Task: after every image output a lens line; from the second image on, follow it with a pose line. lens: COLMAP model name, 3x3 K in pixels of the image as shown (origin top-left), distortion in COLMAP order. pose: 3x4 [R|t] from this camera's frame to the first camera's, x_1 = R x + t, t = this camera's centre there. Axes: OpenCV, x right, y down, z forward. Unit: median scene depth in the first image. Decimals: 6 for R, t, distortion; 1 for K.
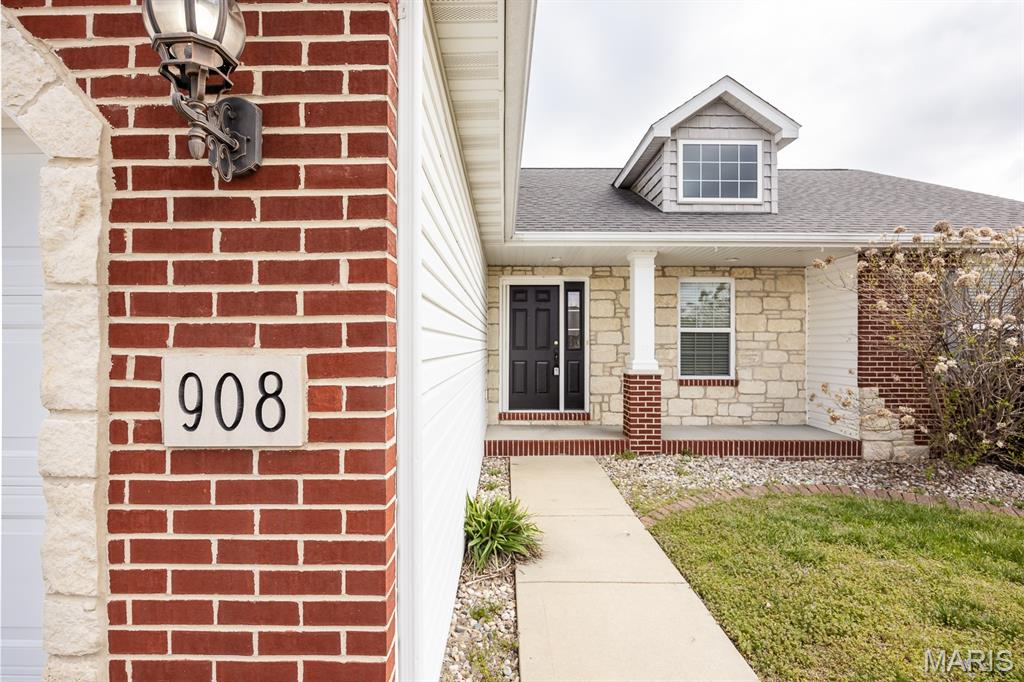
lens RADIAL K [[502.8, 0, 512.0], [0, 502.8, 341.0], [0, 0, 1]] dist [-0.022441, -0.000036]
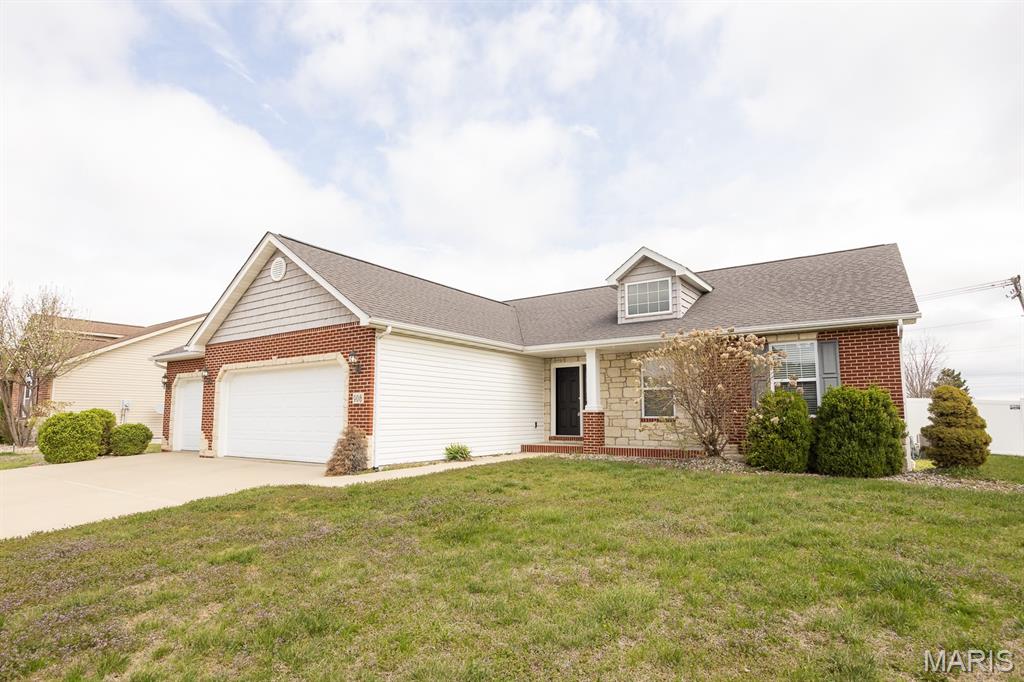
lens RADIAL K [[544.2, 0, 512.0], [0, 544.2, 341.0], [0, 0, 1]] dist [-0.001669, 0.000156]
pose [[0.821165, -0.083420, -0.564562, 1.094179], [0.008255, 0.990892, -0.134408, 0.065450], [0.570632, 0.105711, 0.814374, -0.819858]]
